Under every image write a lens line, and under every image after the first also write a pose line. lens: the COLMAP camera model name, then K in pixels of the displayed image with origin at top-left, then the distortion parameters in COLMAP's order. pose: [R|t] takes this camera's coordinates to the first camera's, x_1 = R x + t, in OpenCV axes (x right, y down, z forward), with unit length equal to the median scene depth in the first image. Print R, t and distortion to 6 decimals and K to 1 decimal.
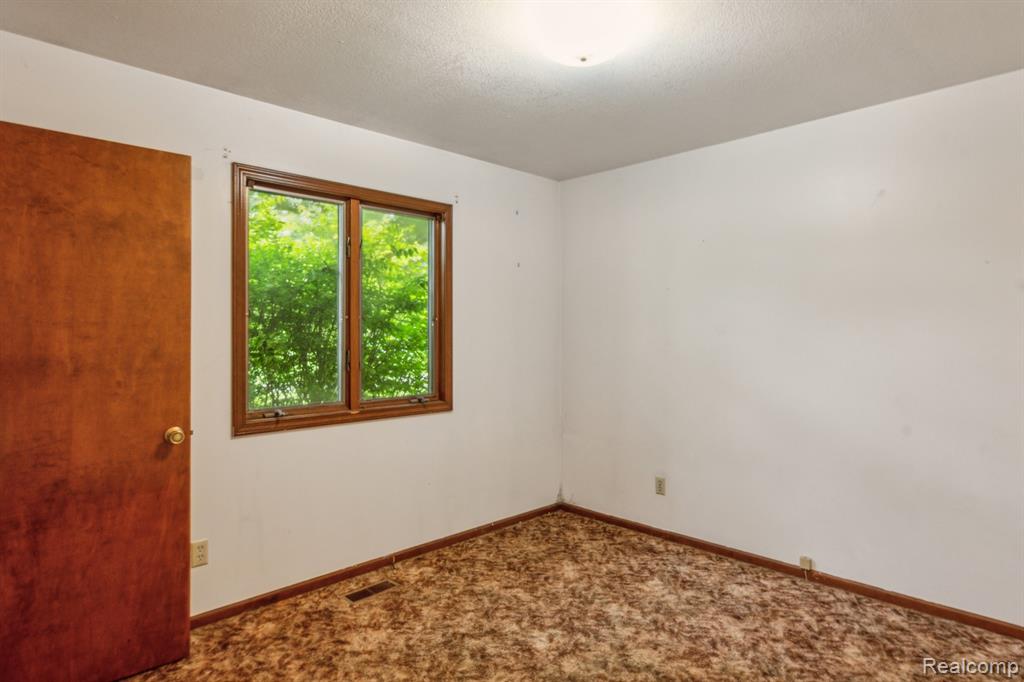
lens RADIAL K [[537.4, 0, 519.8], [0, 537.4, 339.5], [0, 0, 1]] dist [0.007188, -0.001656]
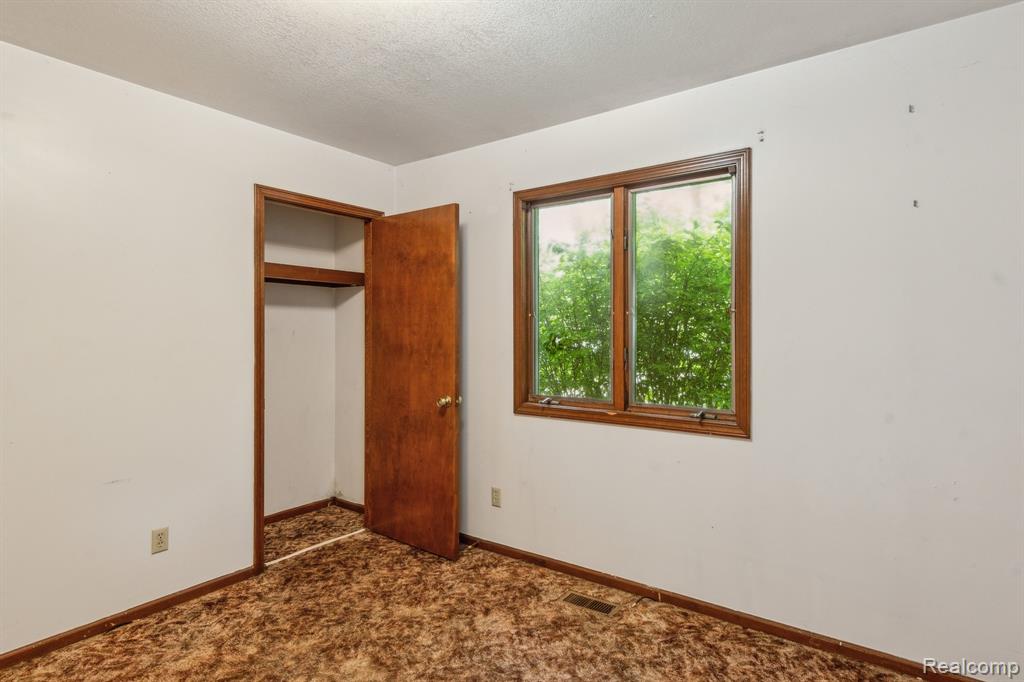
lens RADIAL K [[537.4, 0, 519.0], [0, 537.4, 335.5], [0, 0, 1]] dist [0.007188, -0.001656]
pose [[0.210448, 0.009744, -0.977556, 0.675894], [-0.006782, 0.999941, 0.008507, -0.009320], [0.977581, 0.004840, 0.210502, 0.750134]]
